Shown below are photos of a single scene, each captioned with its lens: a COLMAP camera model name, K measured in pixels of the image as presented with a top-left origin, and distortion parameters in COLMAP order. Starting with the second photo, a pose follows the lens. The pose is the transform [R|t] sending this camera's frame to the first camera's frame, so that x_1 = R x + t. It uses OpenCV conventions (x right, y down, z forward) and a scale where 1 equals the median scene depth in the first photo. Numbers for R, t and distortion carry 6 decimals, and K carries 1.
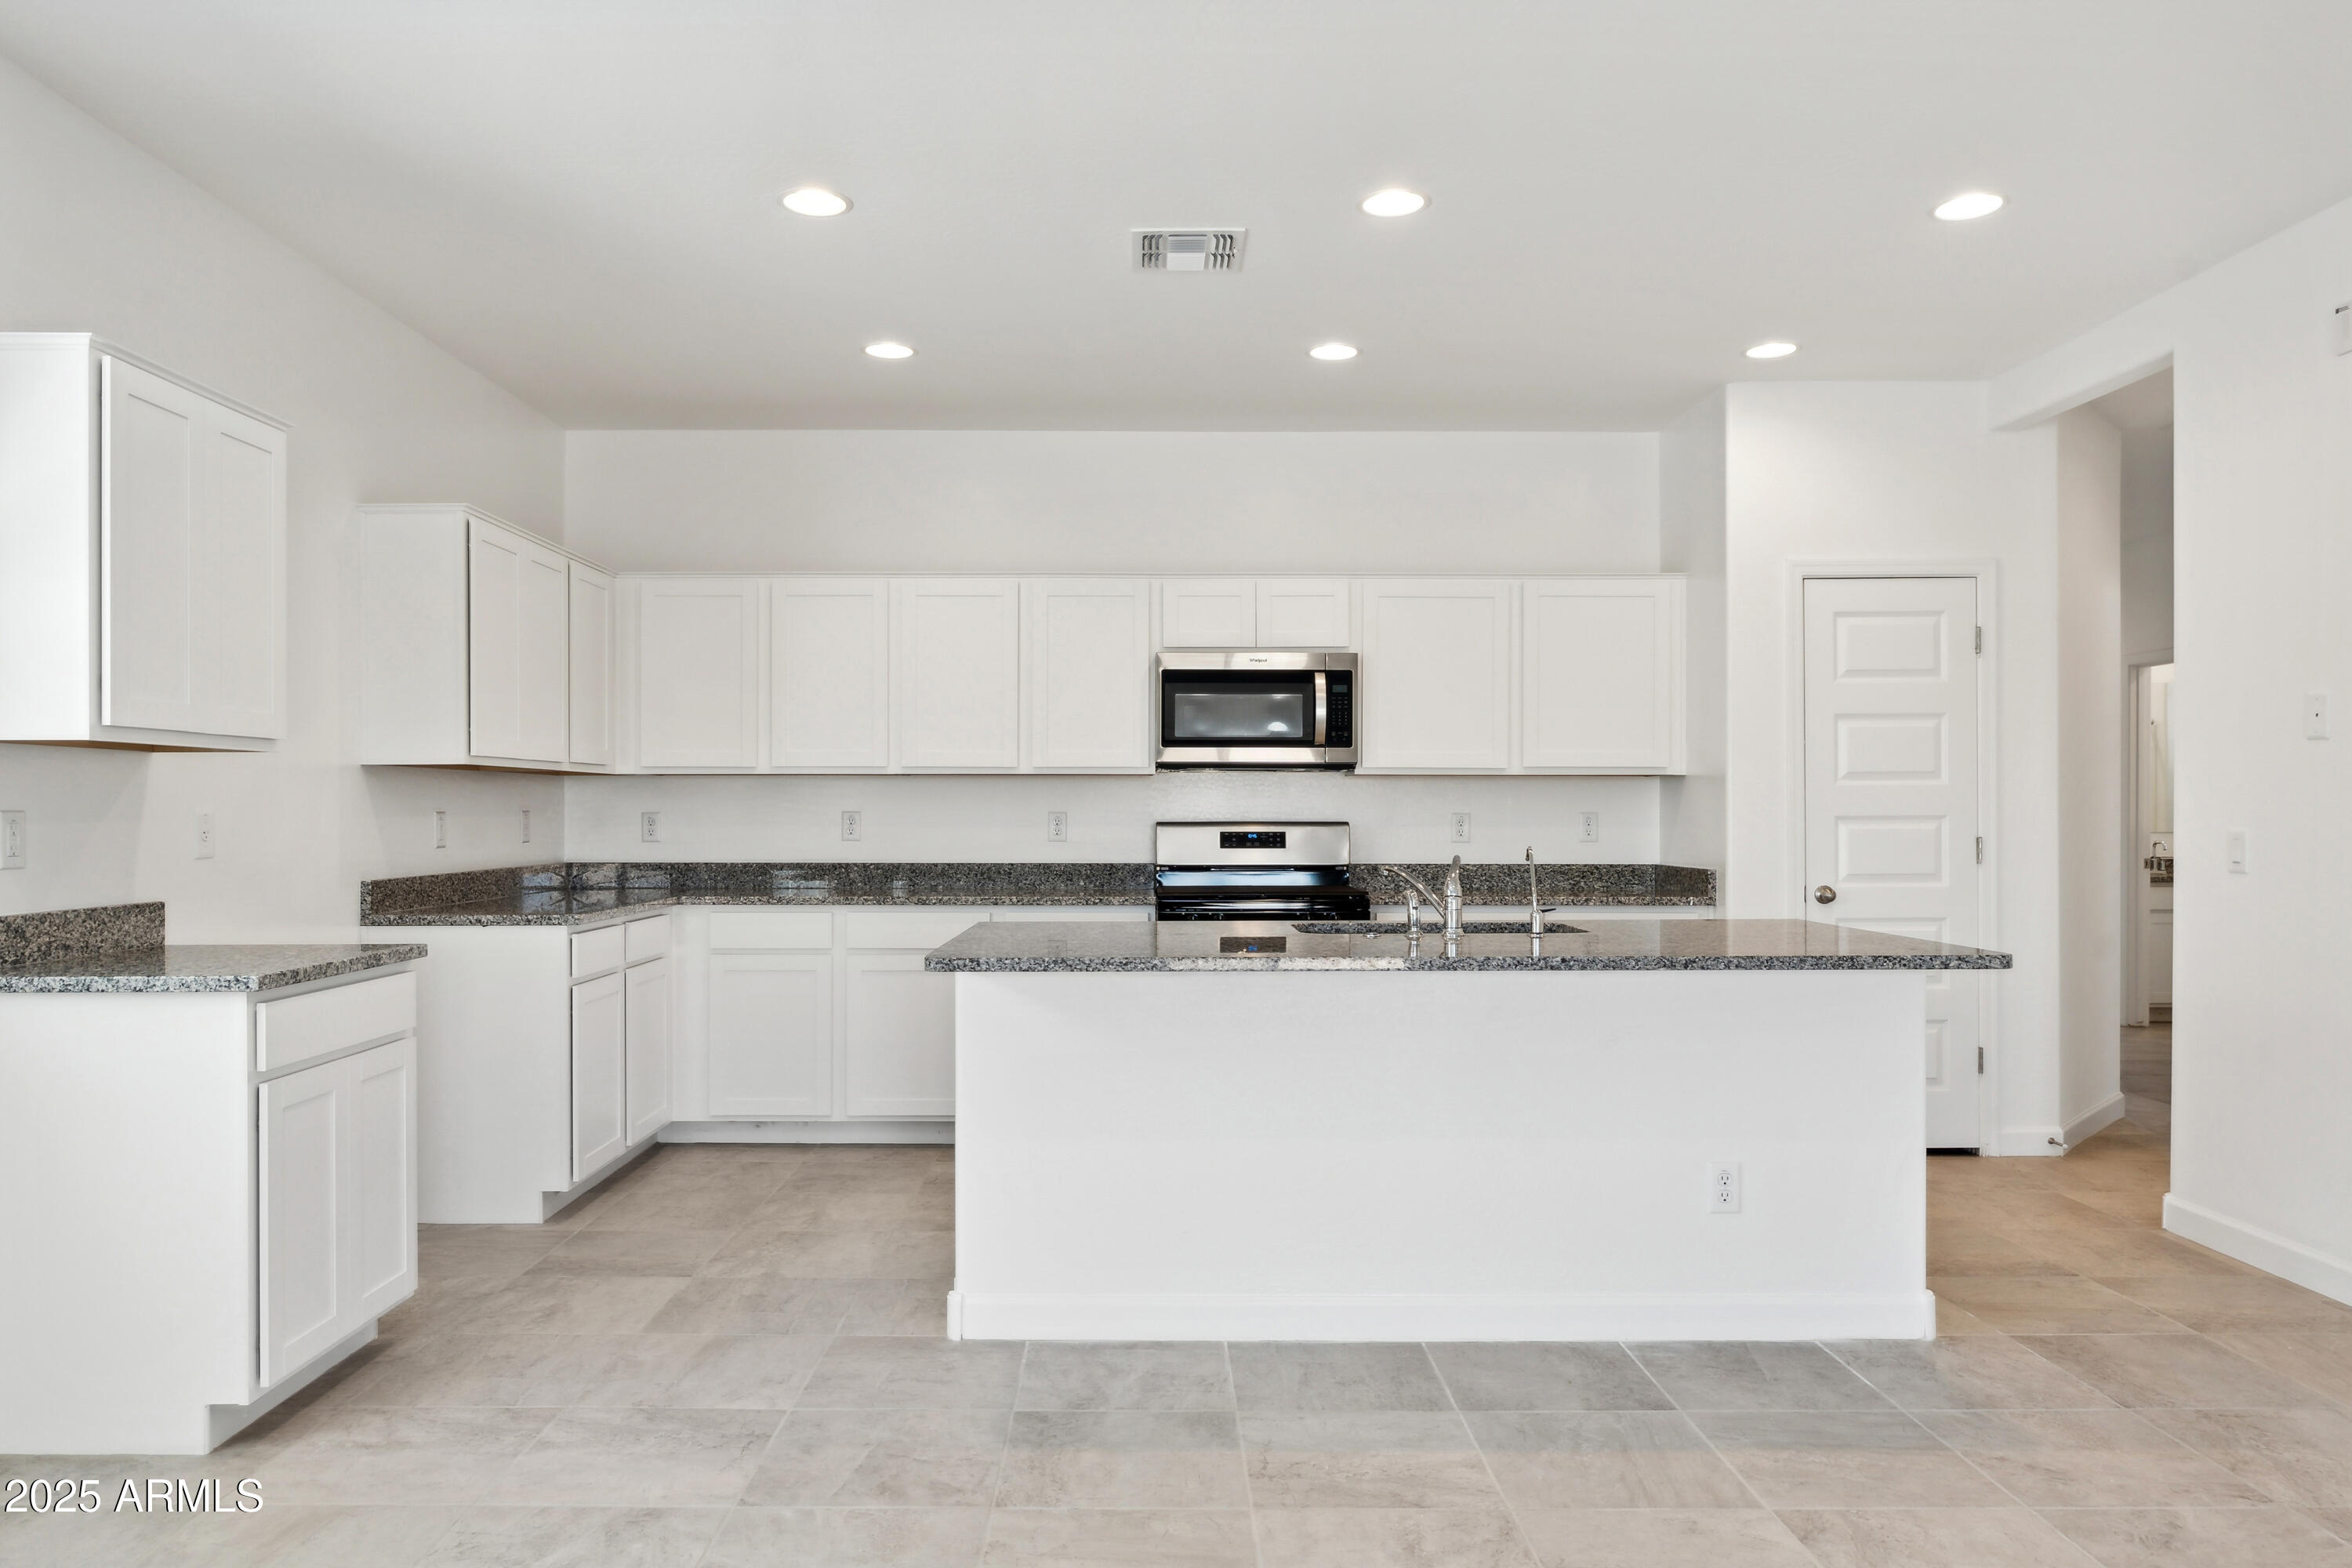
lens RADIAL K [[1588.8, 0, 1128.5], [0, 1588.8, 811.0], [0, 0, 1]] dist [0.009265, -0.009319]
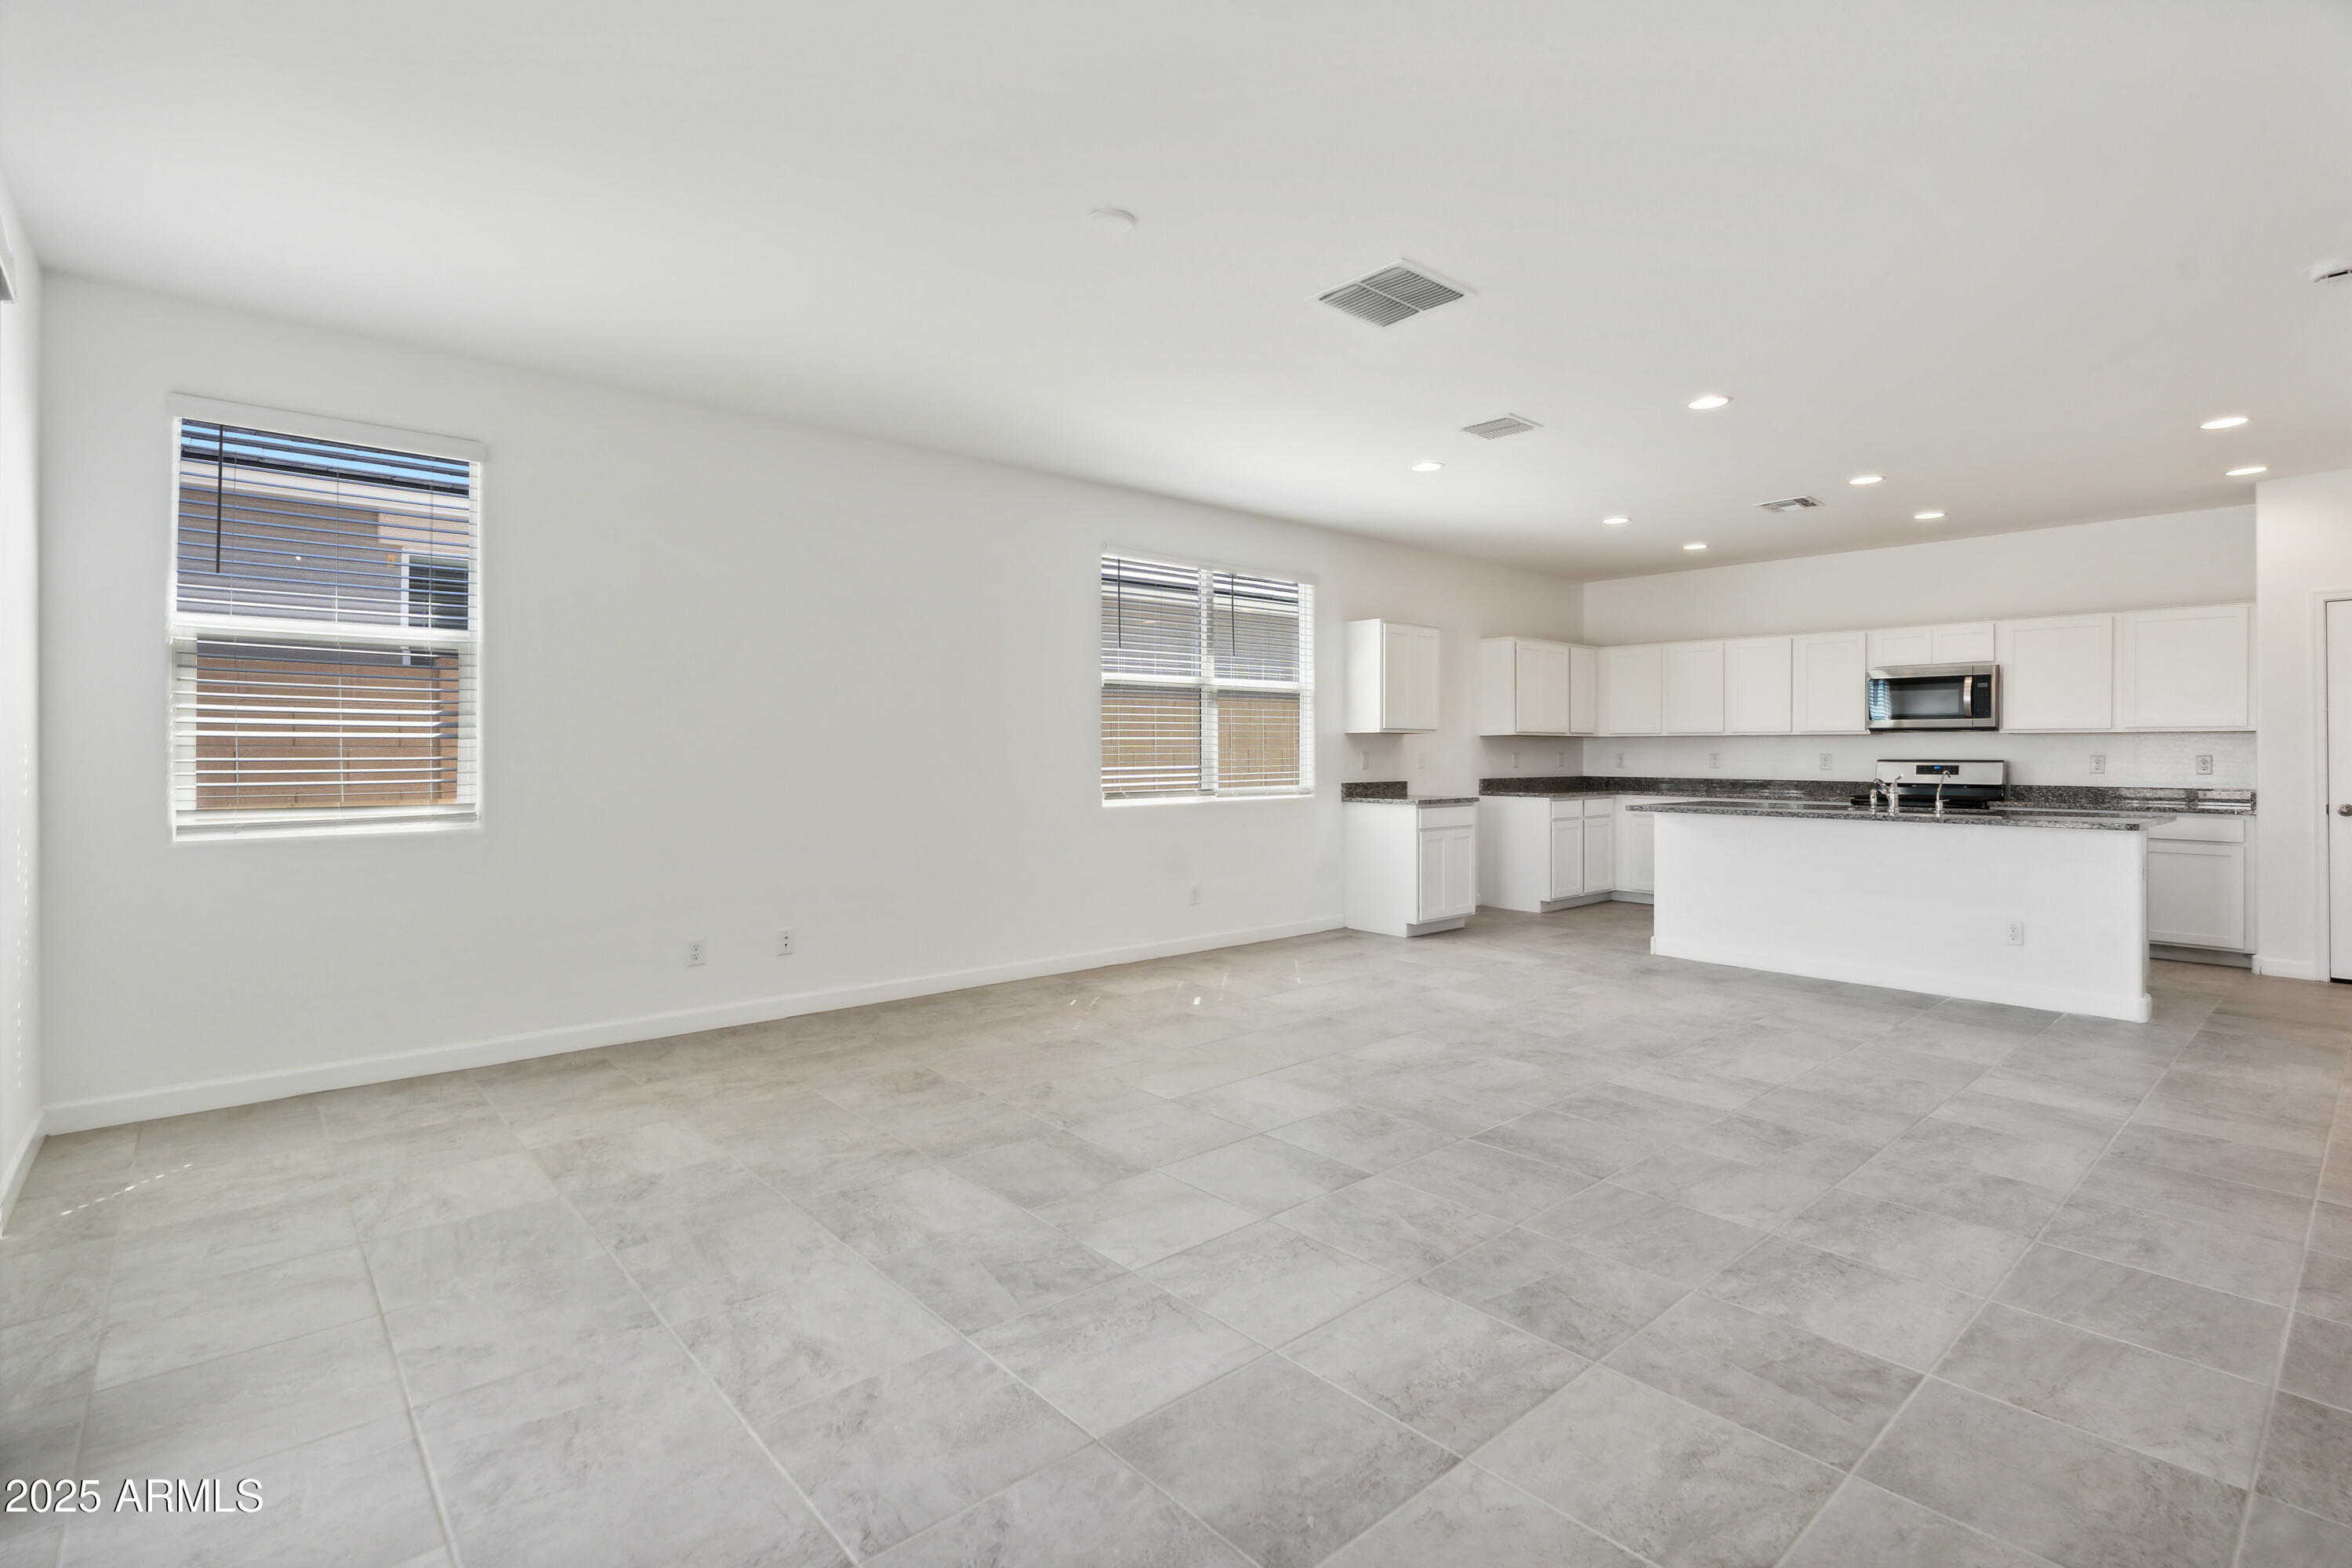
lens RADIAL K [[1102.5, 0, 1165.6], [0, 1102.5, 746.4], [0, 0, 1]] dist [-0.012413, 0.000875]
pose [[0.659187, -0.002307, -0.751976, 0.455830], [-0.002366, 0.999984, -0.005143, 0.000457], [0.751975, 0.005169, 0.659171, -0.505143]]
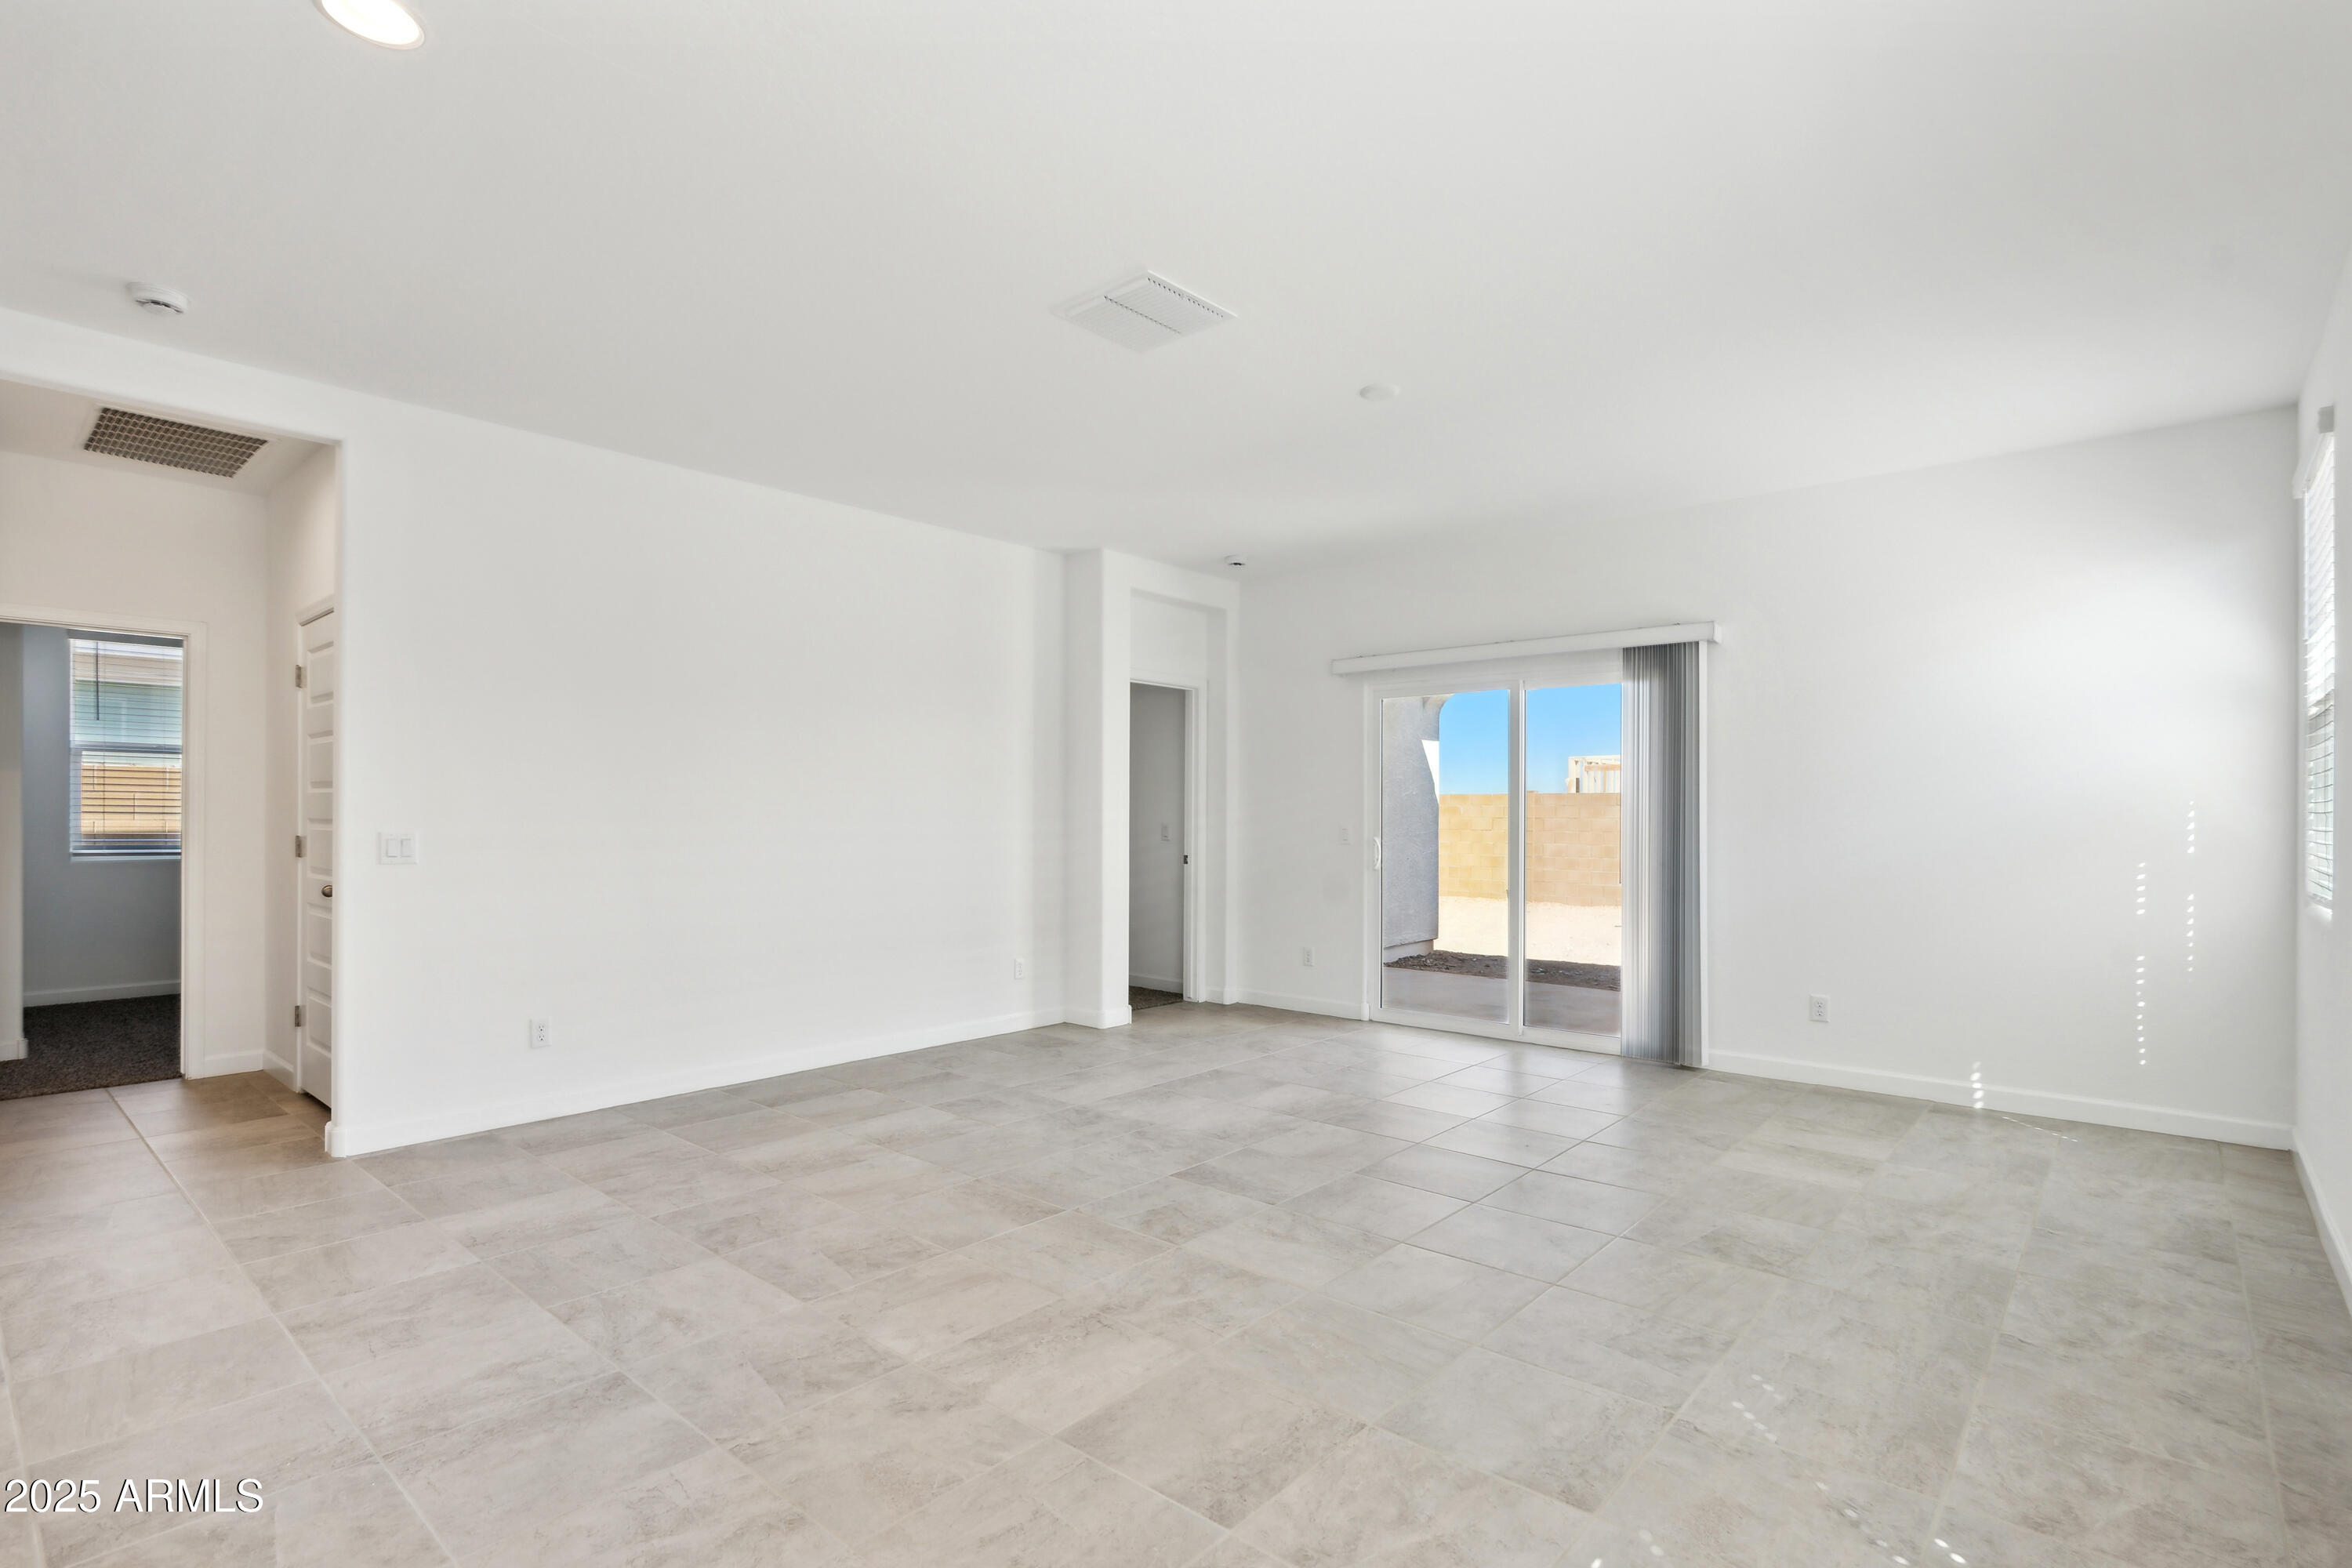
lens RADIAL K [[1102.5, 0, 1182.0], [0, 1102.5, 795.9], [0, 0, 1]] dist [-0.012413, 0.000875]
pose [[-0.753430, 0.007480, 0.657485, -0.323874], [-0.003151, 0.999883, -0.014985, -0.002727], [-0.657520, -0.013362, -0.753318, 0.422962]]
